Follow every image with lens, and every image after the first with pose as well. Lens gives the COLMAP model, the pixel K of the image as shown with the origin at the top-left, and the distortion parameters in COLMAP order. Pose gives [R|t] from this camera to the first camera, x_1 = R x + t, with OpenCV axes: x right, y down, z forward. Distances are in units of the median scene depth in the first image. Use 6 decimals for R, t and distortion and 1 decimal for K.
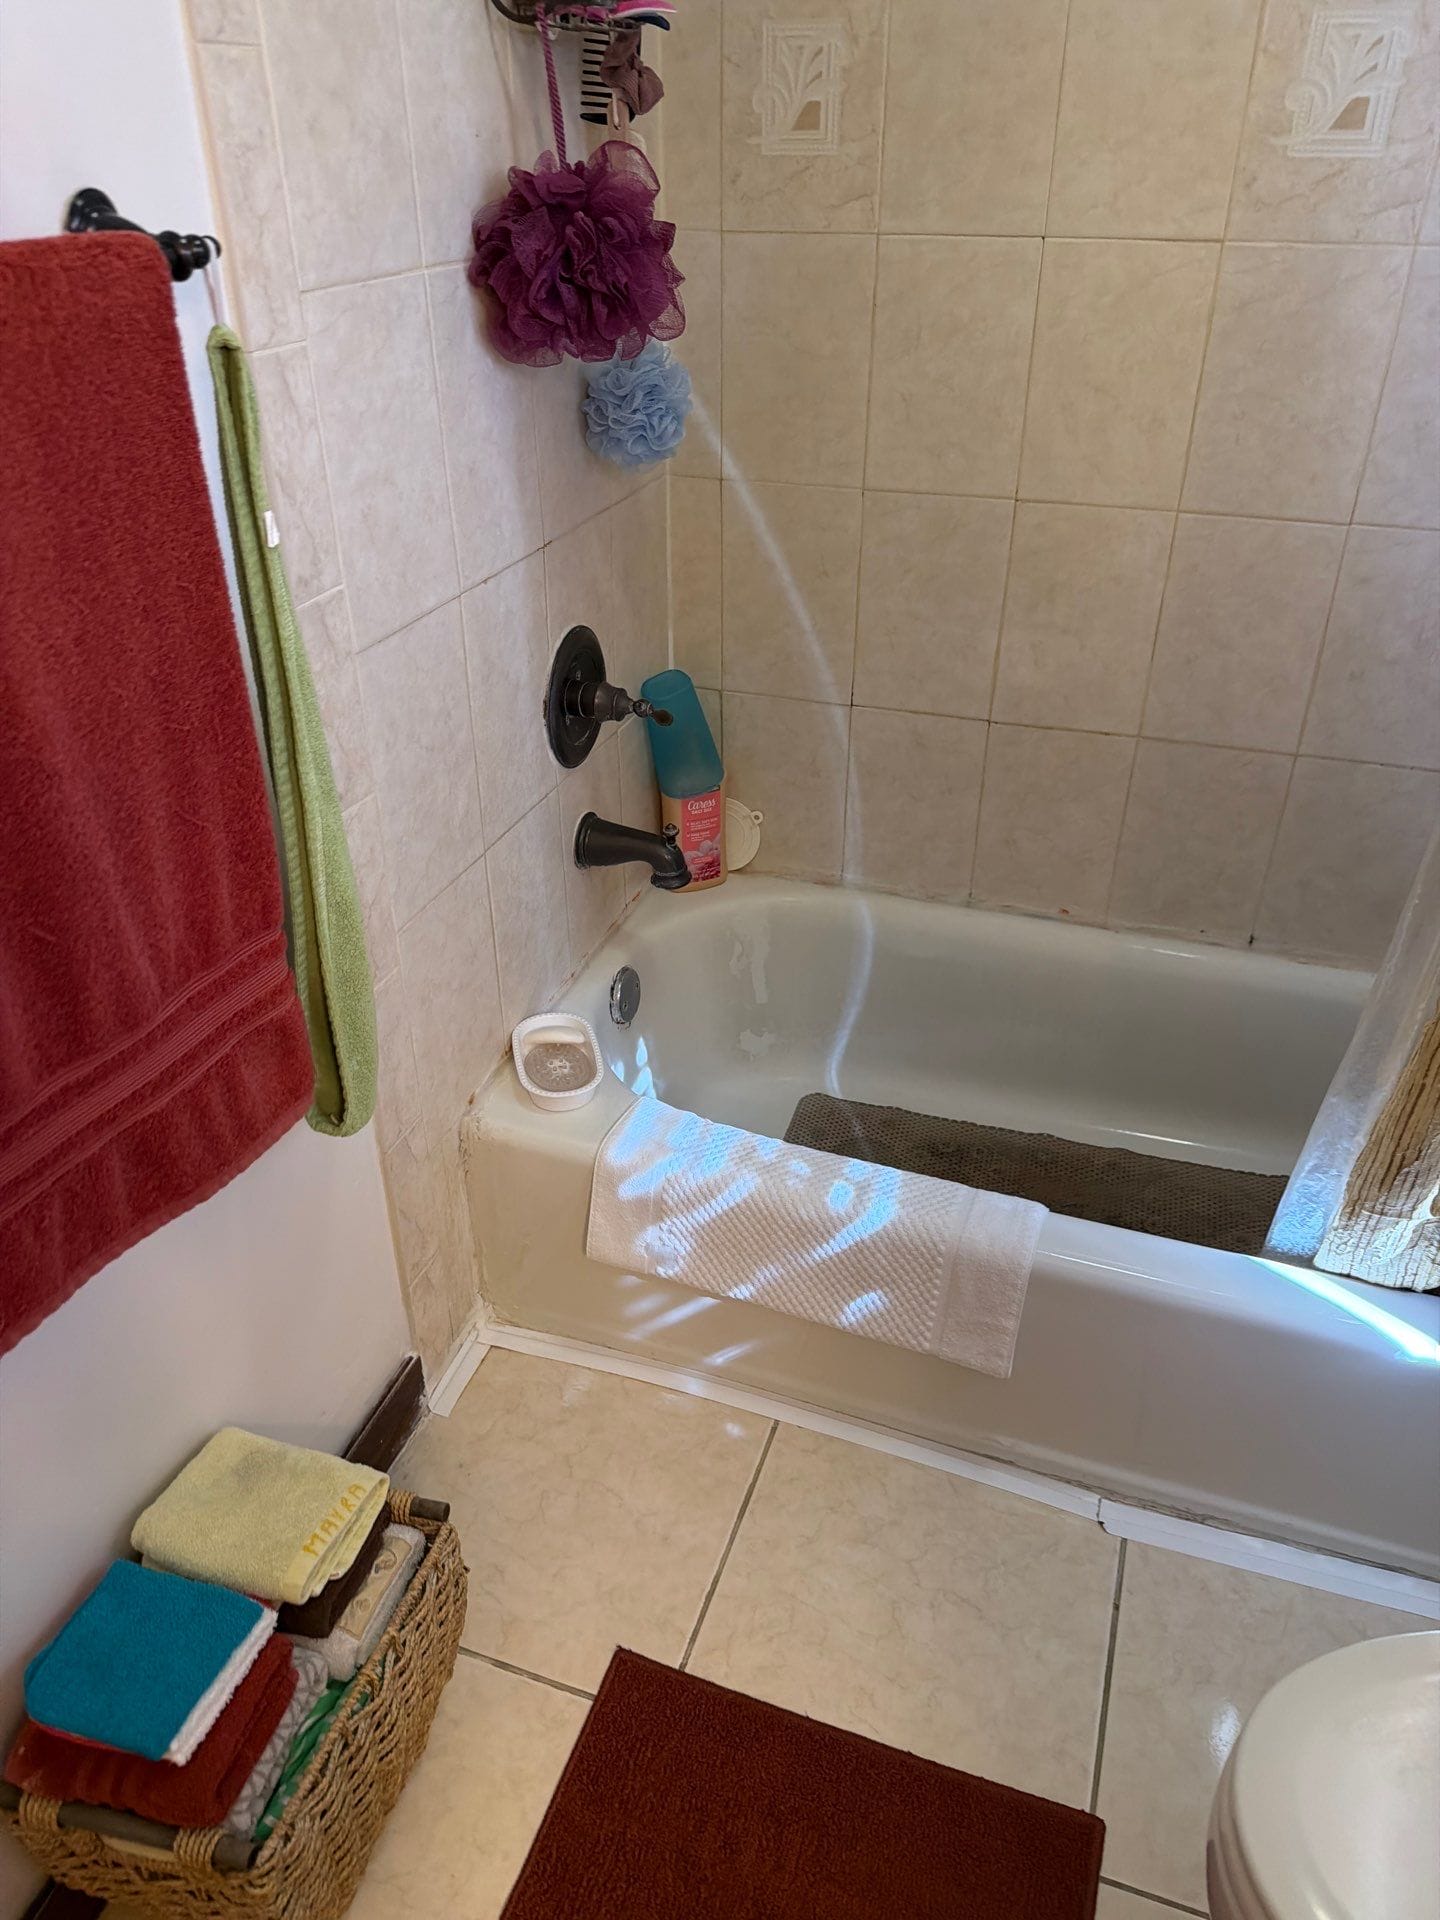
lens RADIAL K [[1365.7, 0, 715.6], [0, 1365.7, 966.0], [0, 0, 1]] dist [0.078746, -0.122962]
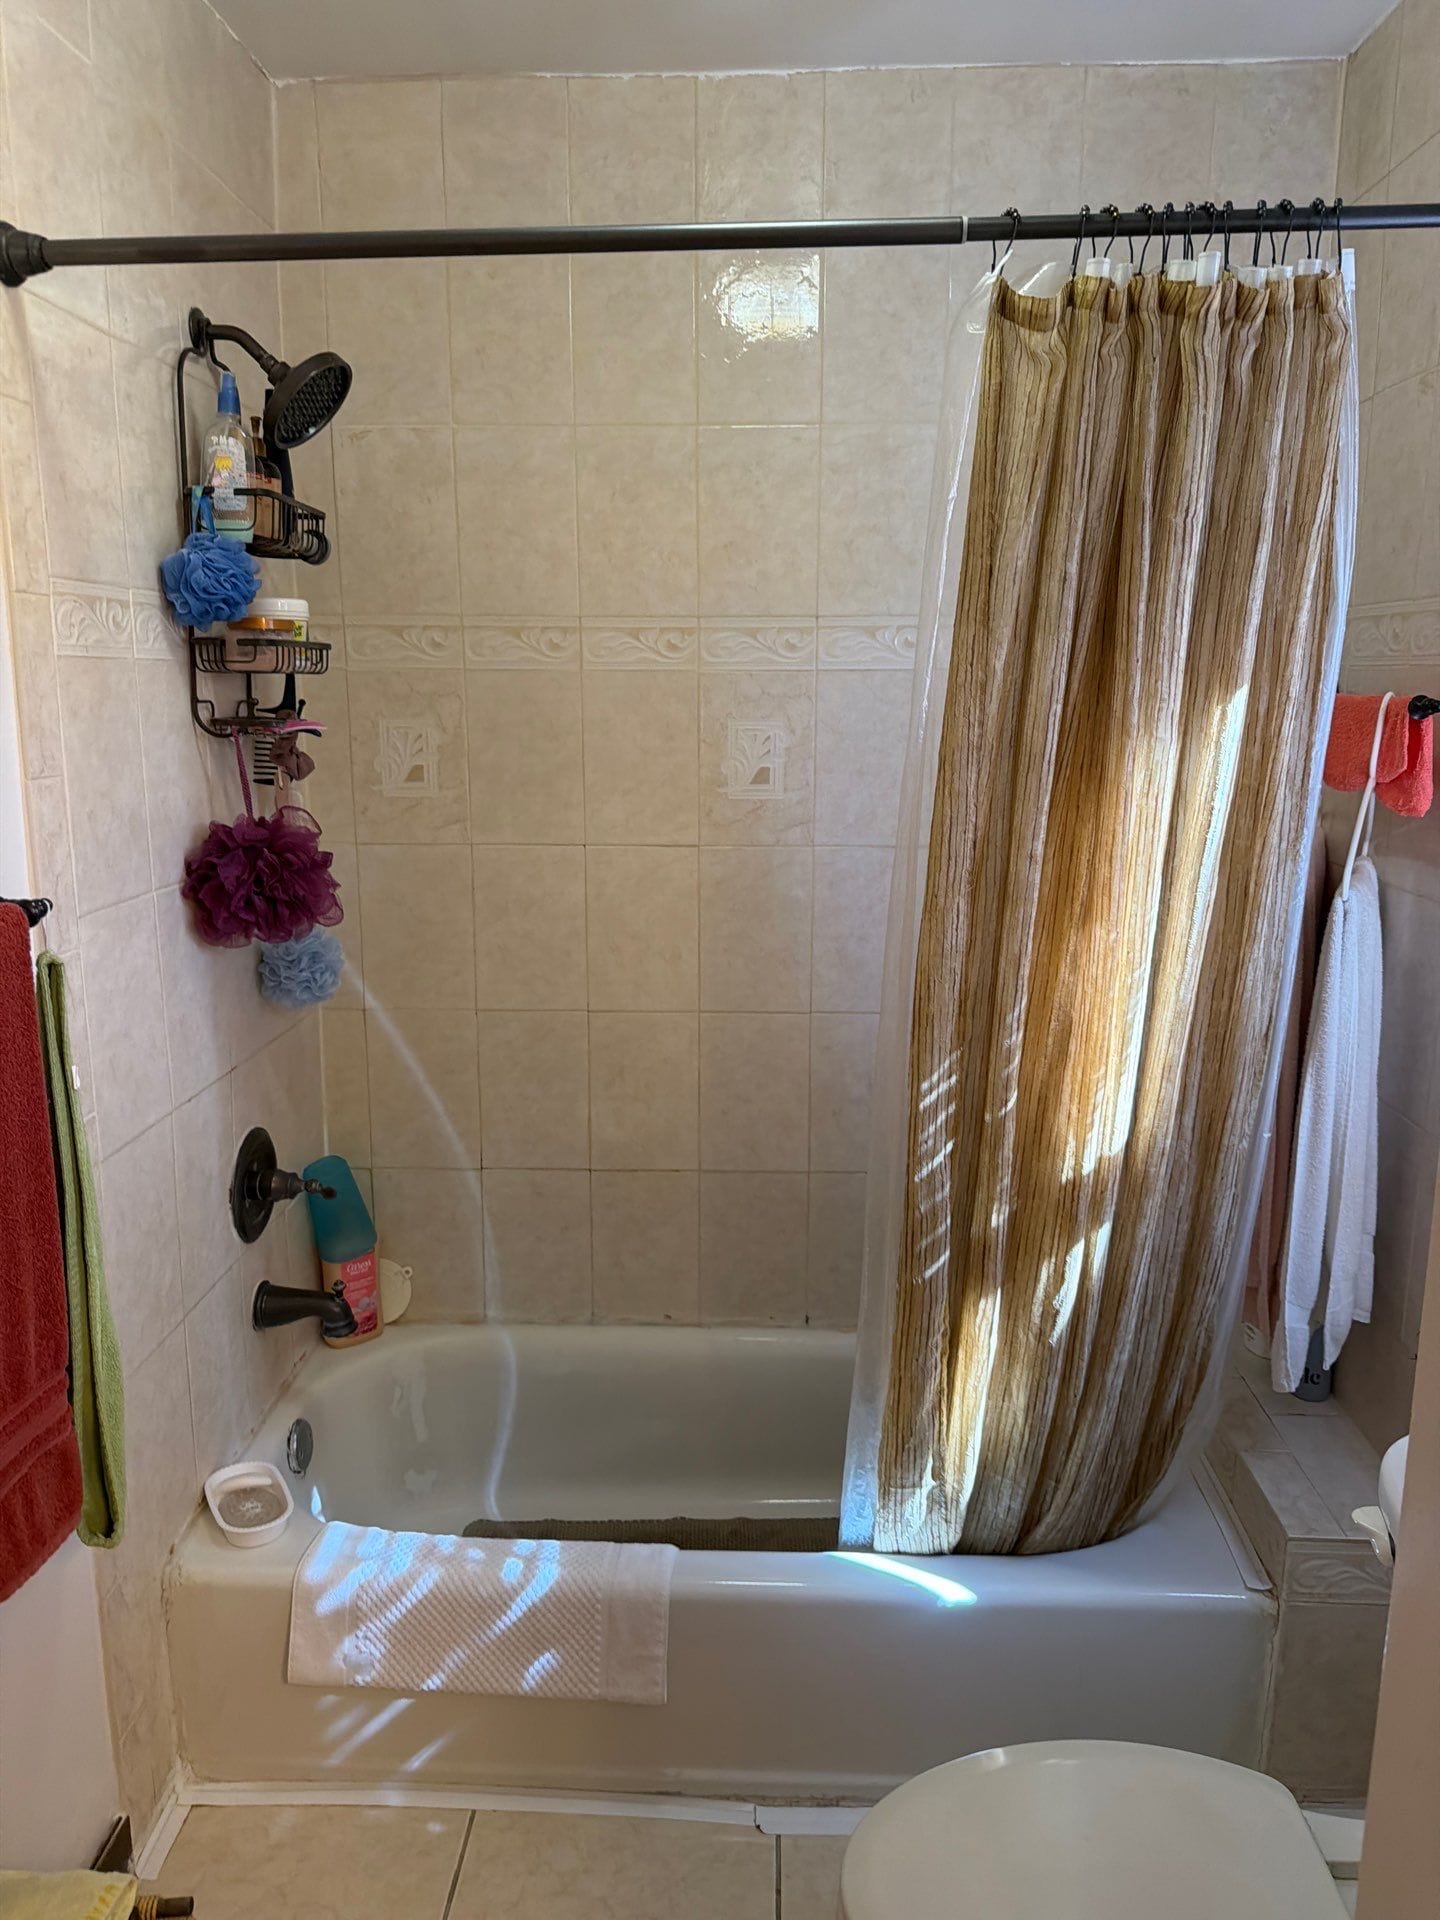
lens RADIAL K [[1365.7, 0, 715.6], [0, 1365.7, 966.0], [0, 0, 1]] dist [0.078746, -0.122962]
pose [[0.957460, -0.055757, 0.283128, -0.049189], [0.148033, 0.937120, -0.316057, 0.077974], [-0.247702, 0.344525, 0.905509, -0.310350]]
